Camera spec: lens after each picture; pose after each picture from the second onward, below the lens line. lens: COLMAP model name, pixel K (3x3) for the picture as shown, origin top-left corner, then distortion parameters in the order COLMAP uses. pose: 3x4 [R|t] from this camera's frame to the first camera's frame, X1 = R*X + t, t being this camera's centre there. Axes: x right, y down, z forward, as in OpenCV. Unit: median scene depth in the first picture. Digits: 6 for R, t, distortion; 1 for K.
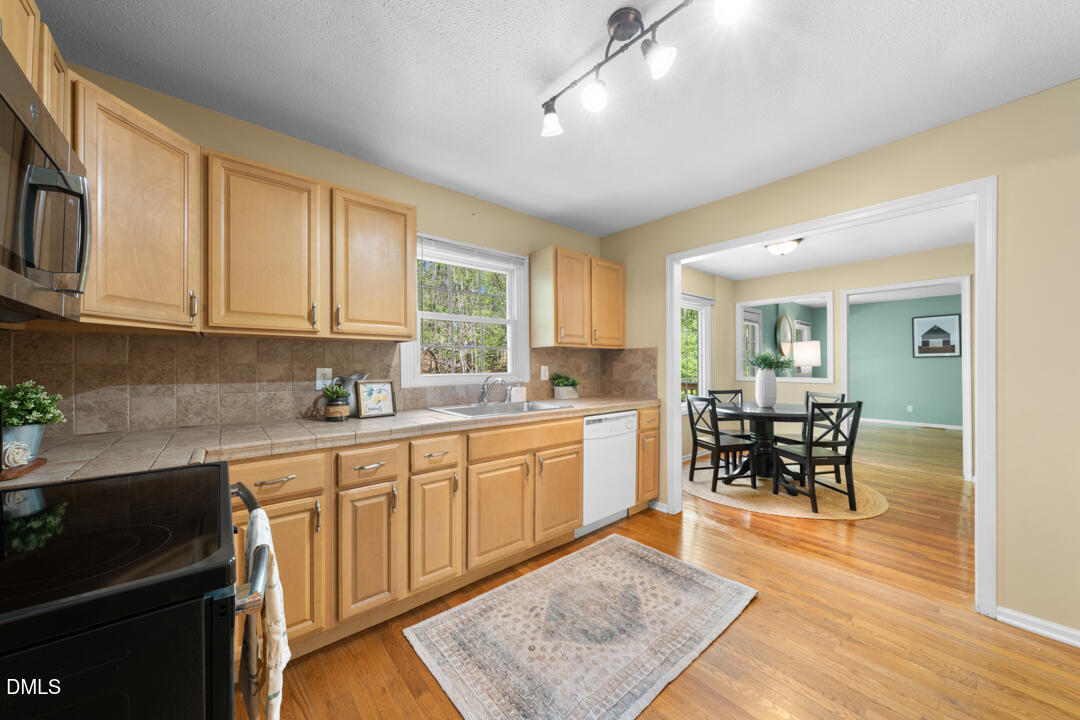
lens RADIAL K [[365.0, 0, 540.3], [0, 365.0, 364.0], [0, 0, 1]] dist [-0.002218, -0.000301]
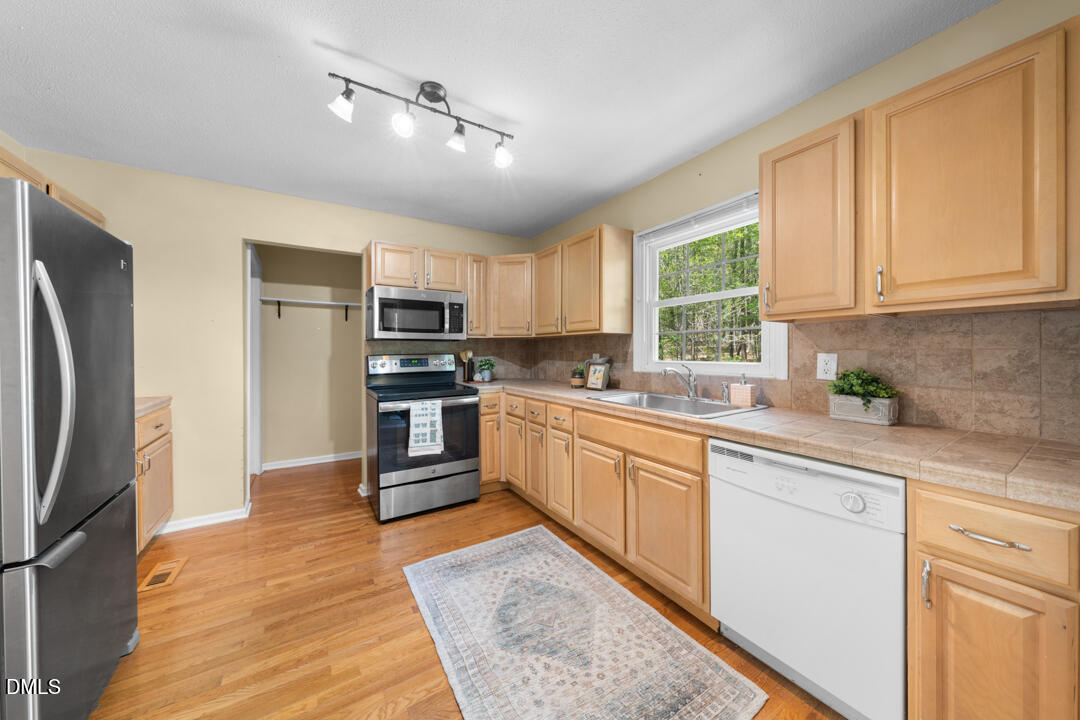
lens RADIAL K [[365.0, 0, 543.0], [0, 365.0, 352.2], [0, 0, 1]] dist [-0.002218, -0.000301]
pose [[-0.124227, 0.006651, -0.992232, 0.847309], [0.009191, 0.999942, 0.005552, -0.005589], [0.992211, -0.008430, -0.124281, 0.888561]]
